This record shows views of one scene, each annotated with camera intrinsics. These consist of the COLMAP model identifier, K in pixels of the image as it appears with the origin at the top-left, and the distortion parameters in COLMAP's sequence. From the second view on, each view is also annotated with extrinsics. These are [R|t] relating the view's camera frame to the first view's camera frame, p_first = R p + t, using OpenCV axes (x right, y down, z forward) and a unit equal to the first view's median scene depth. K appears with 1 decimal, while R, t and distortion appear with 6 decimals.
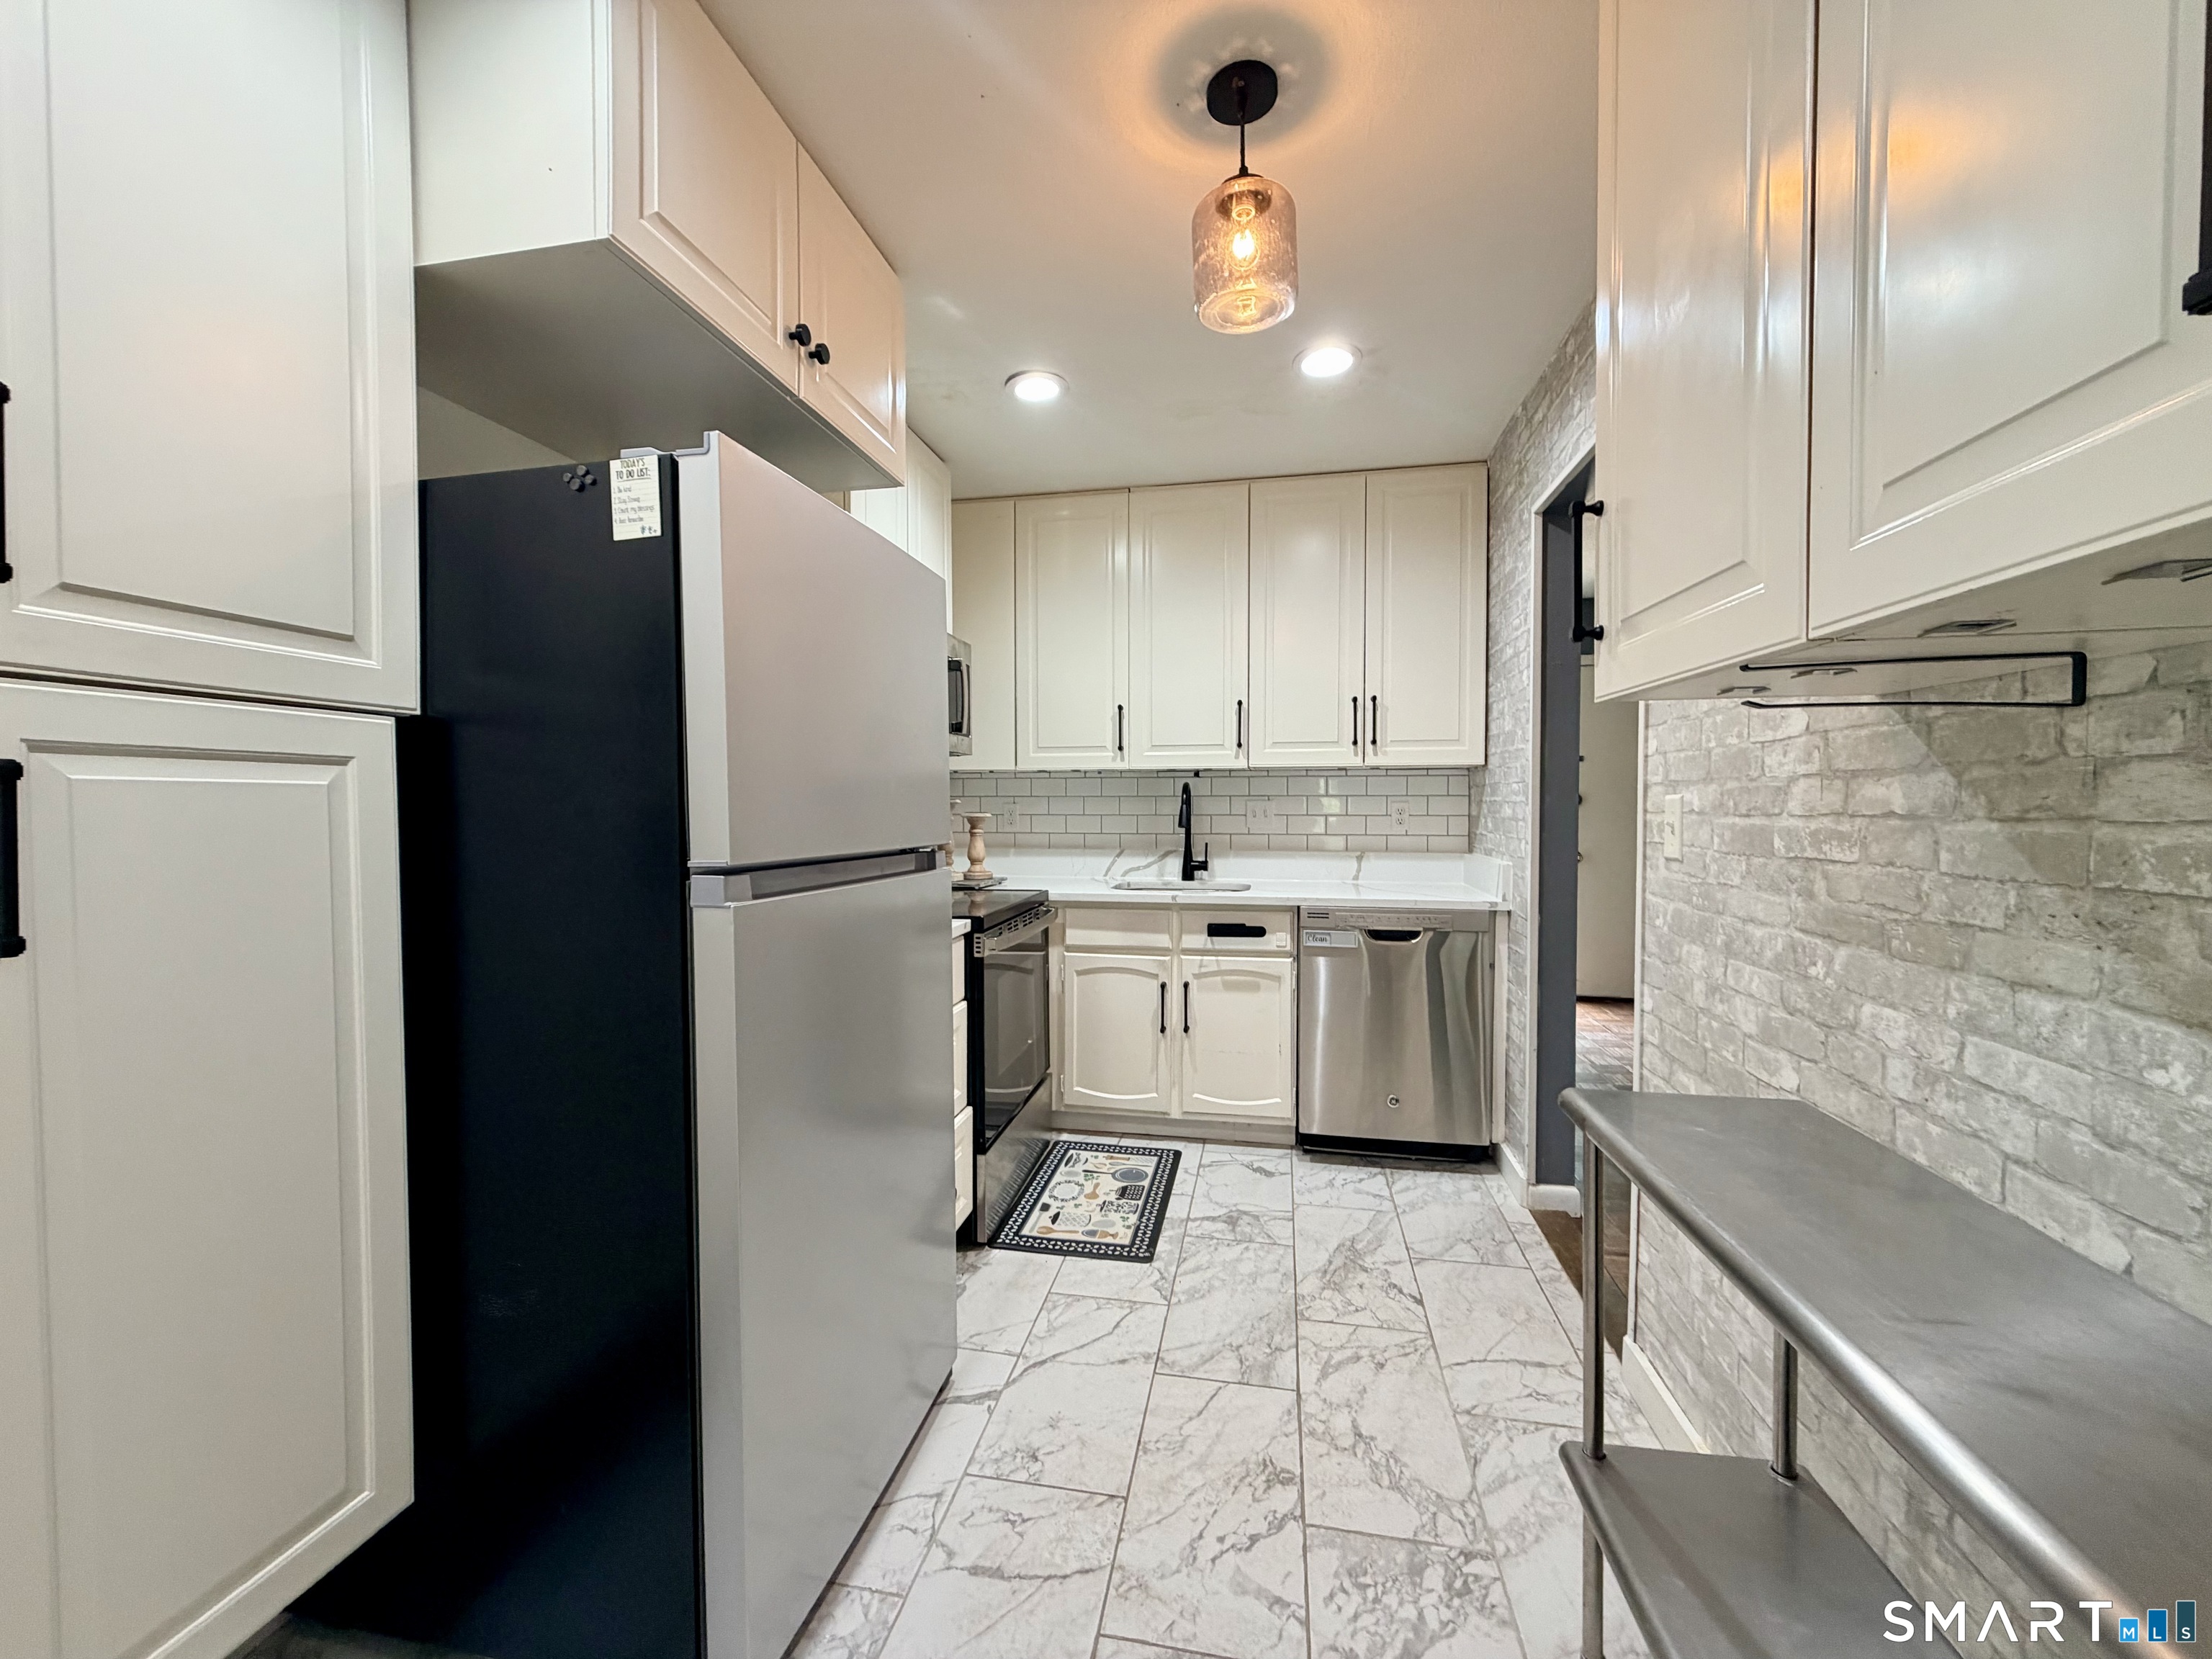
lens RADIAL K [[882.9, 0, 1108.1], [0, 882.9, 825.5], [0, 0, 1]] dist [0.001340, -0.000812]
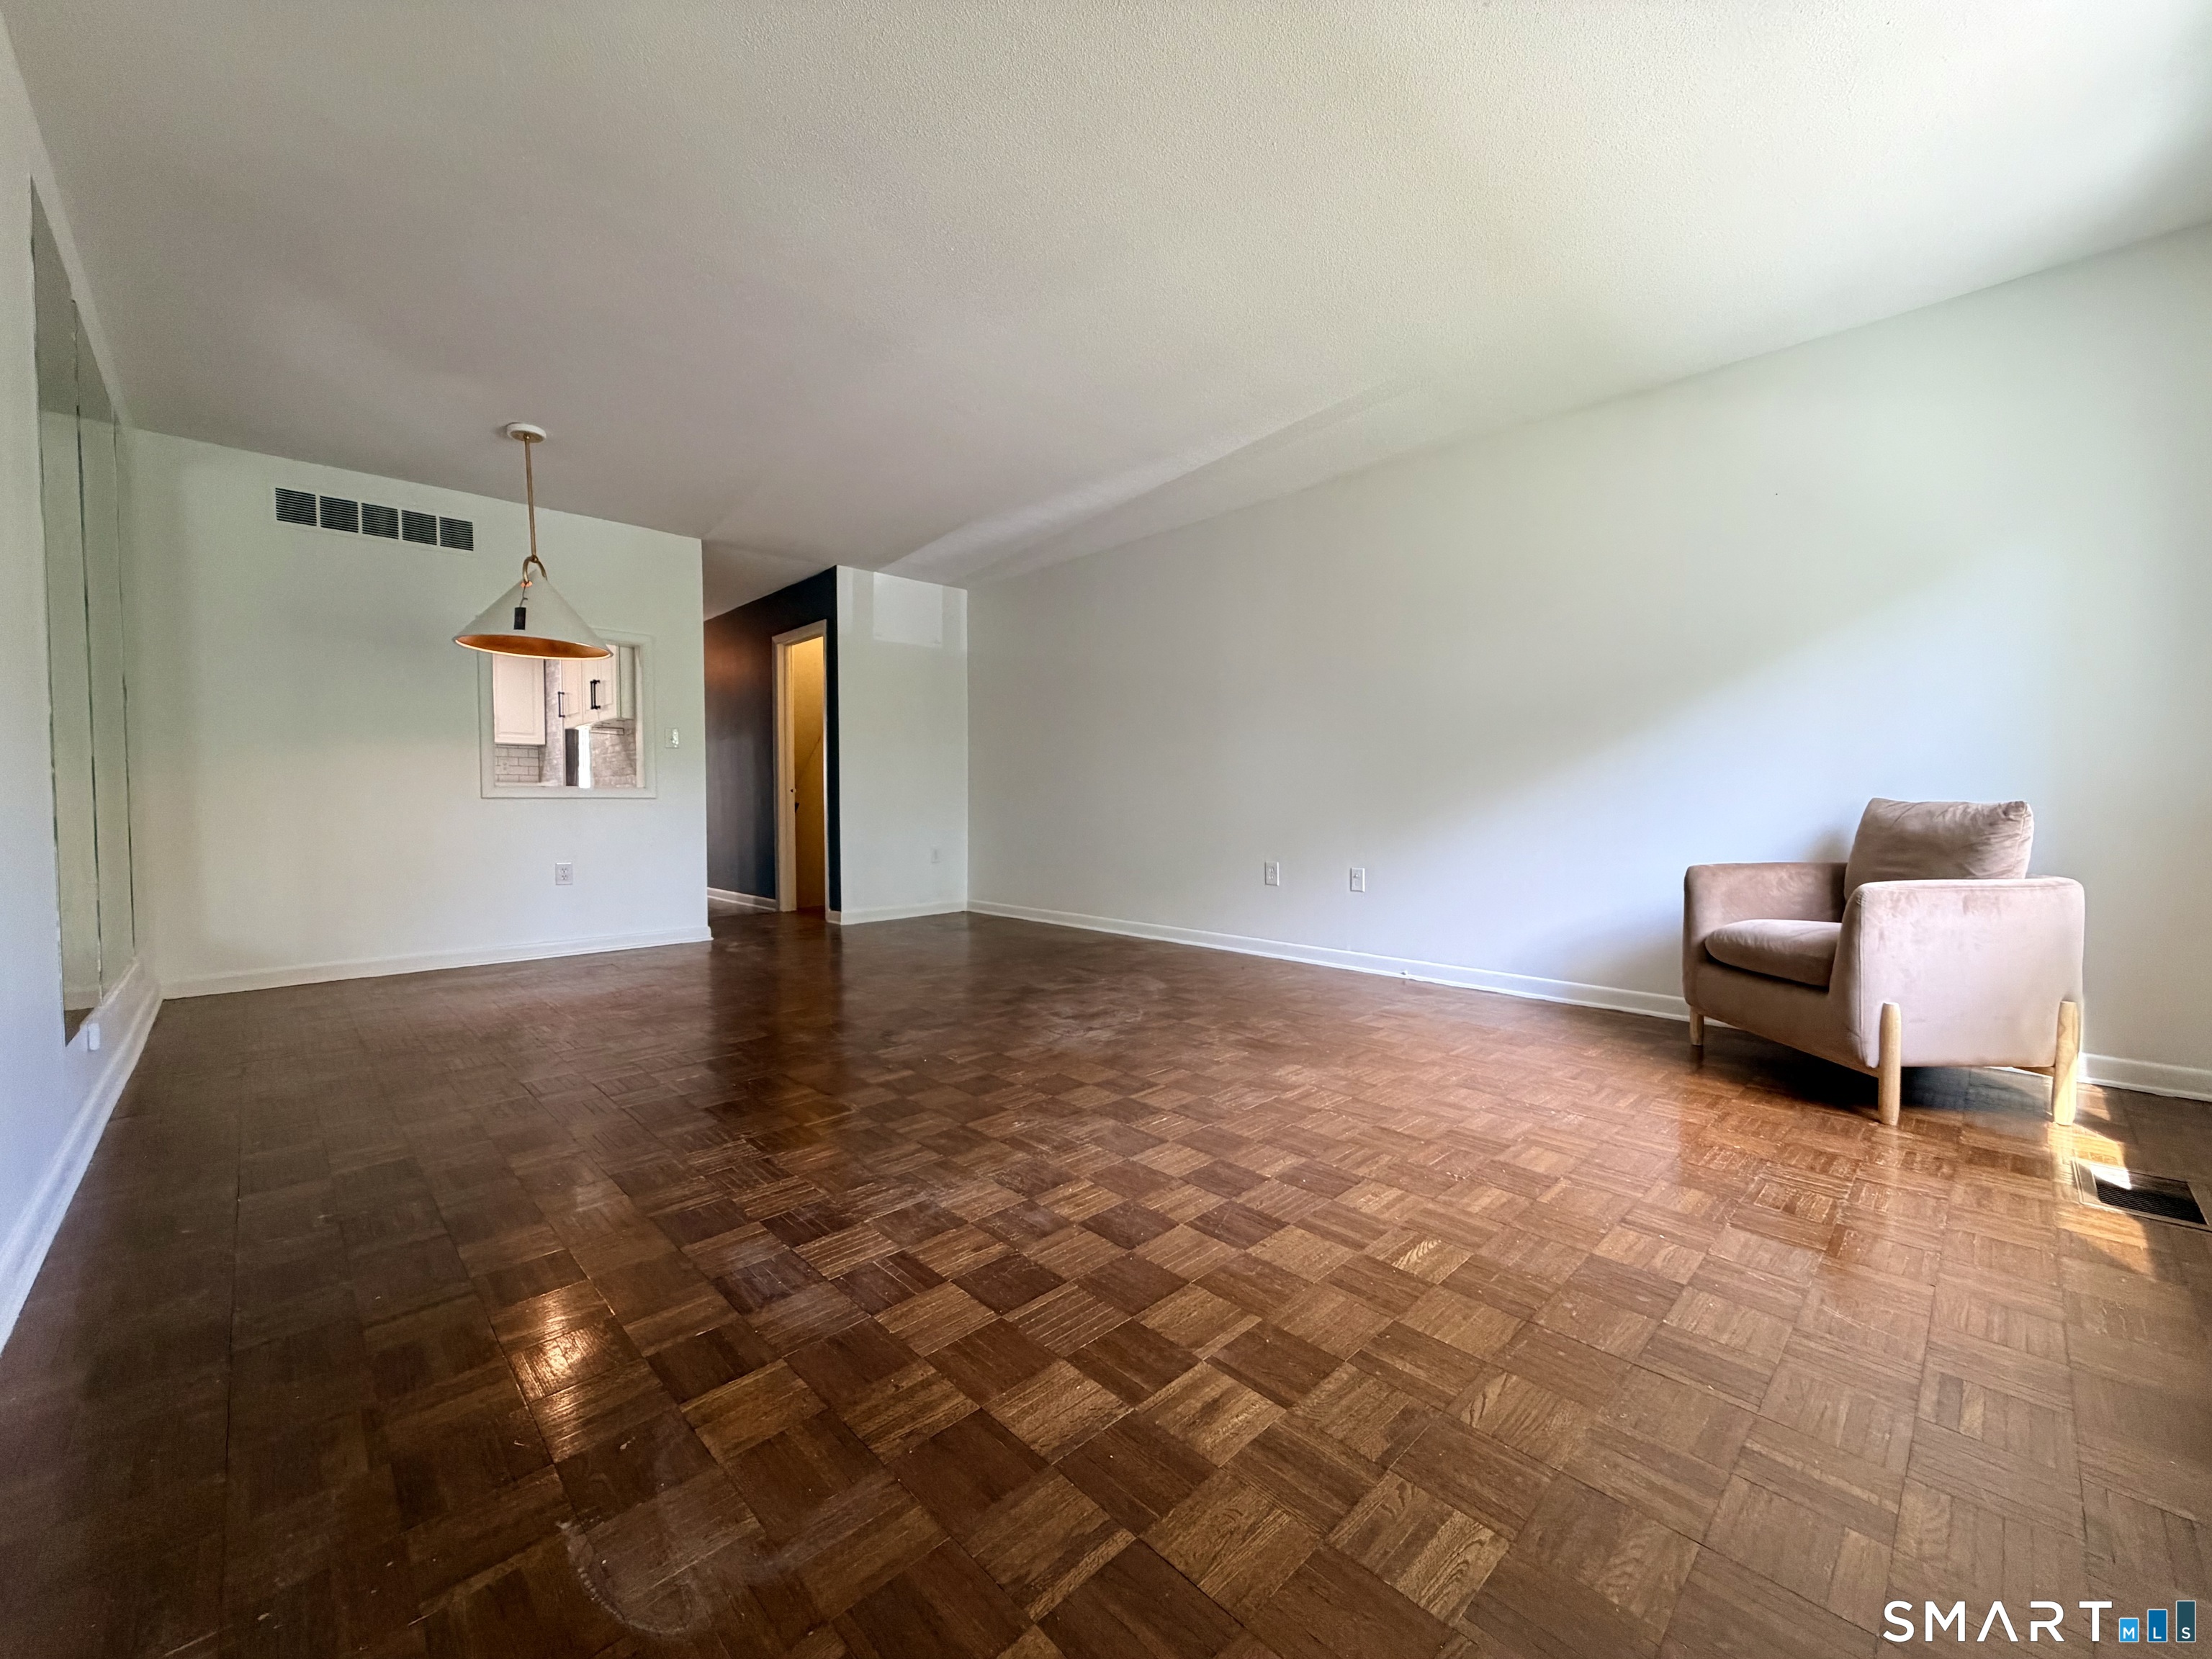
lens RADIAL K [[882.9, 0, 1106.1], [0, 882.9, 825.6], [0, 0, 1]] dist [0.001340, -0.000812]
pose [[0.578117, -0.019924, 0.815710, -0.584166], [0.020389, 0.999742, 0.009969, 0.141267], [-0.815699, 0.010868, 0.578375, -1.451287]]
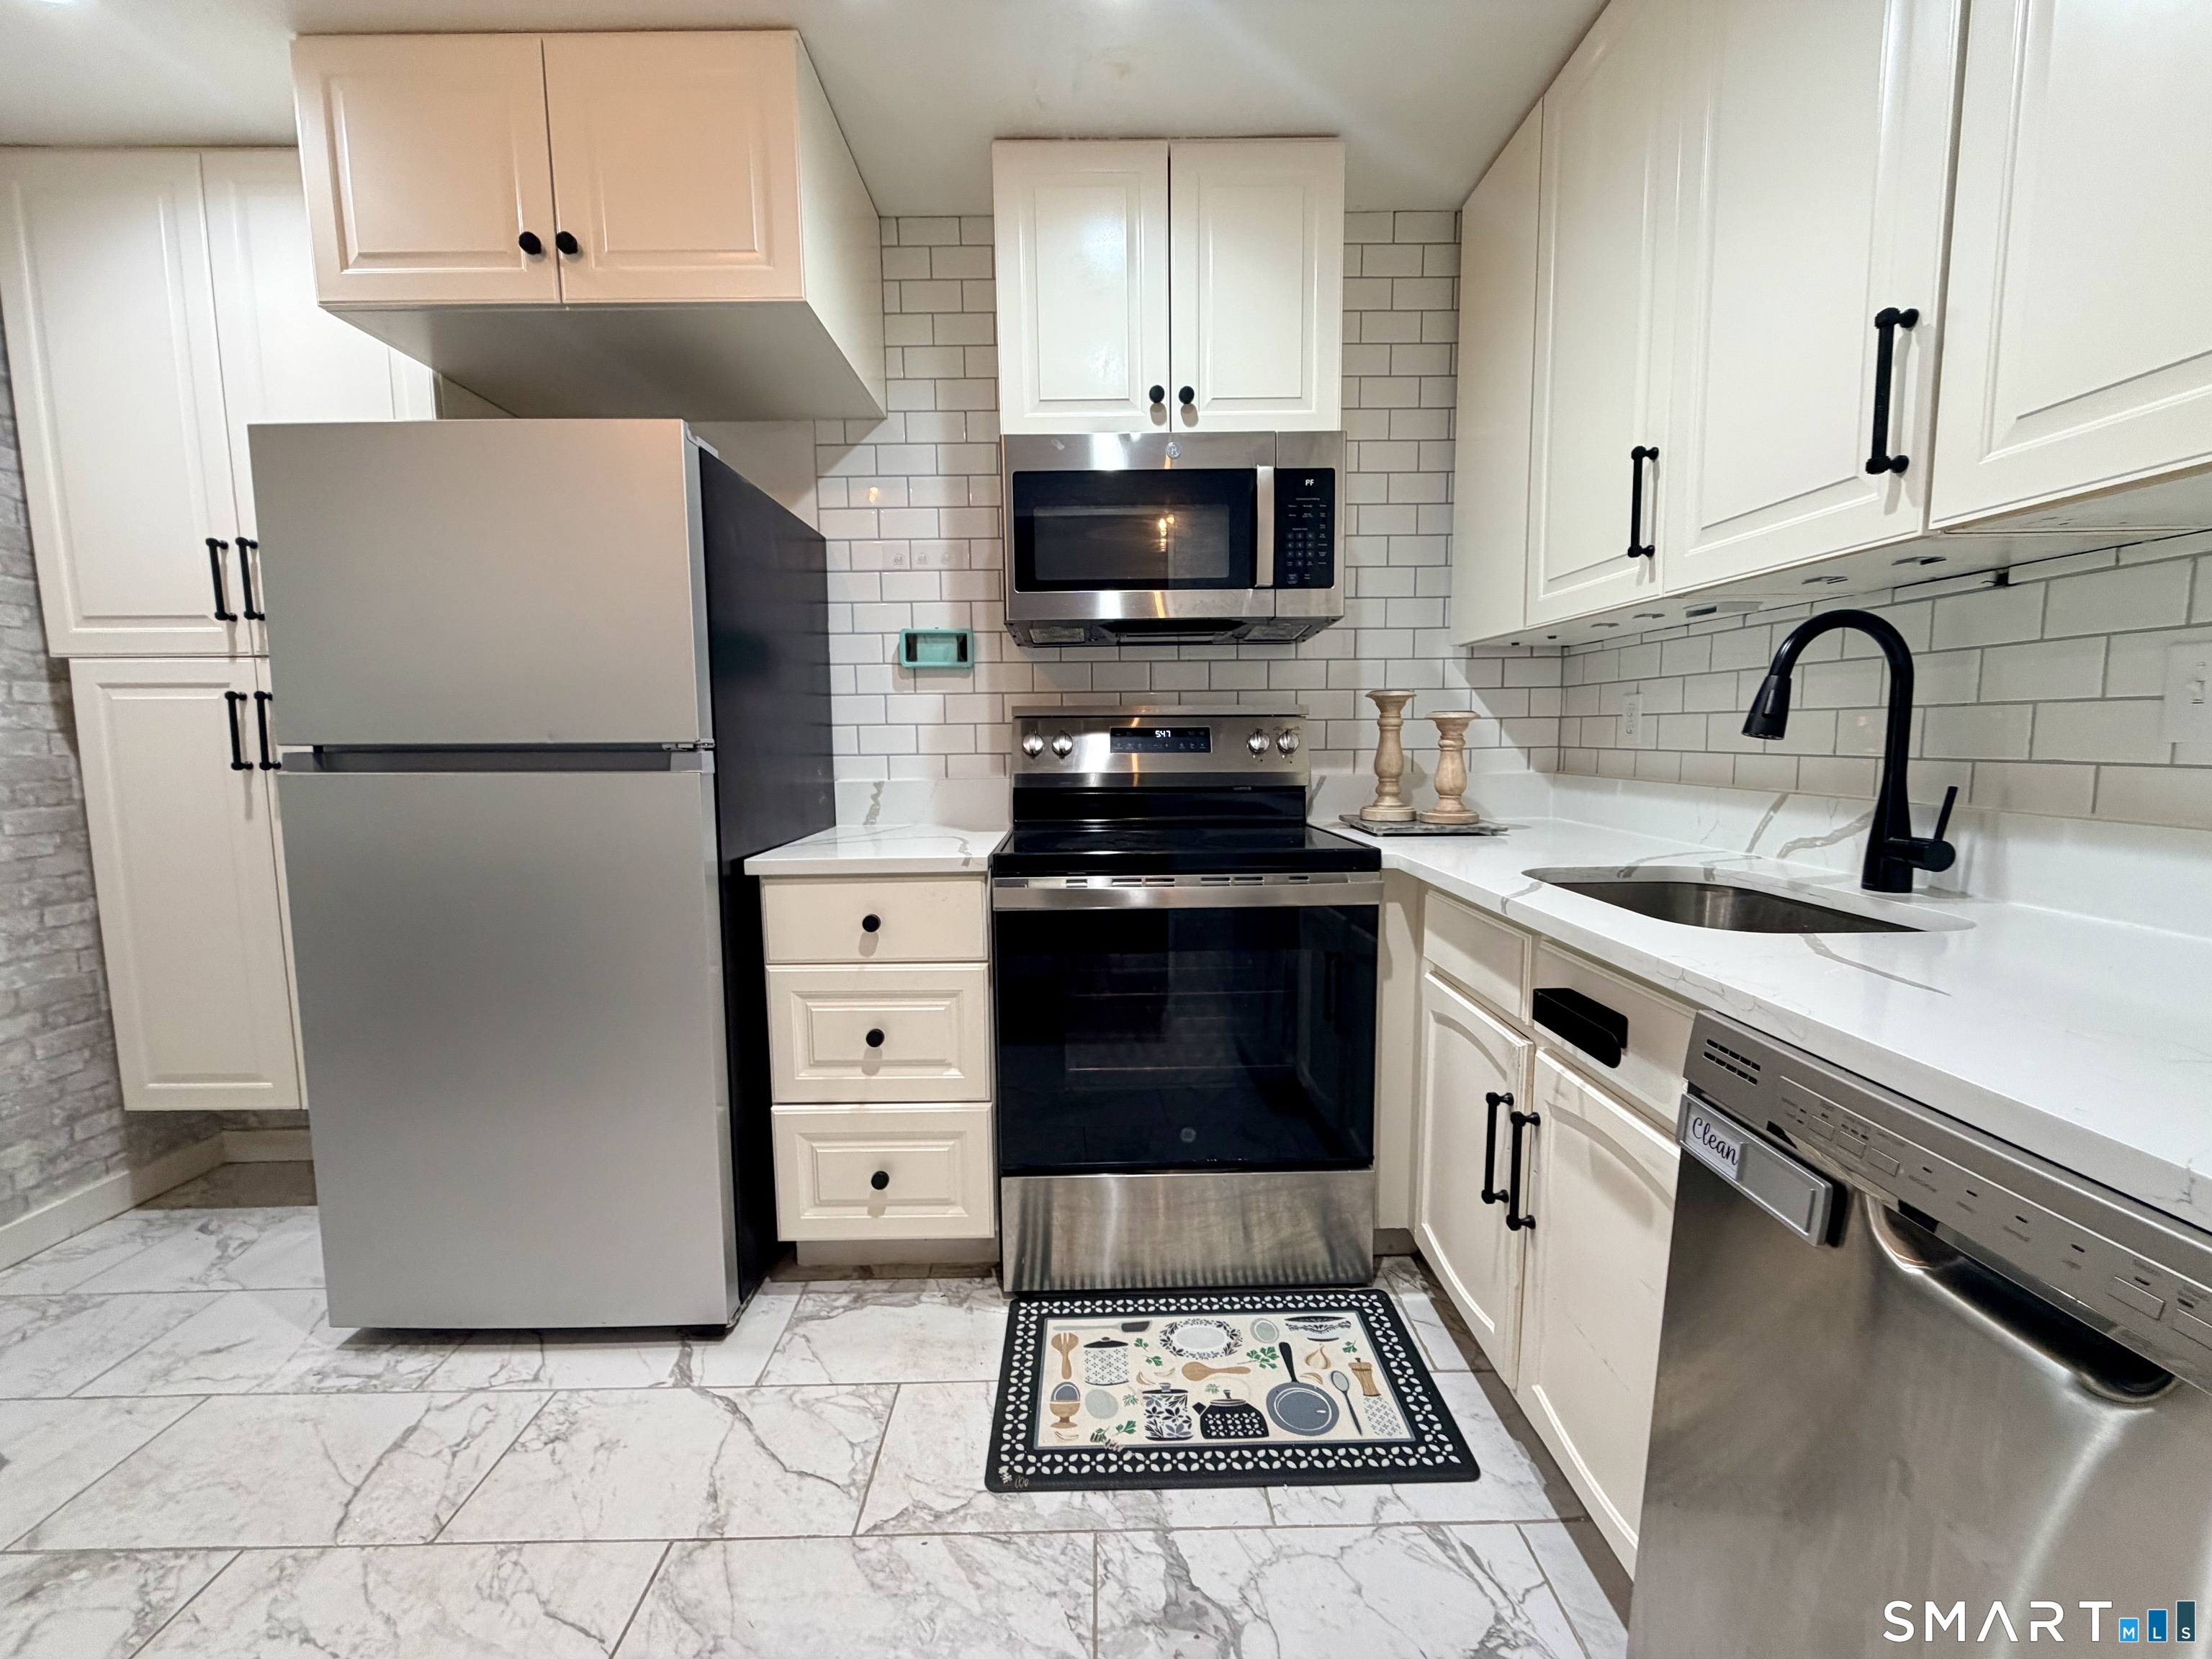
lens RADIAL K [[882.9, 0, 1106.9], [0, 882.9, 829.5], [0, 0, 1]] dist [0.001340, -0.000812]
pose [[0.197970, 0.104366, -0.974636, 0.526588], [-0.012596, 0.994504, 0.103936, 0.007322], [0.980127, -0.008300, 0.198196, 0.880128]]
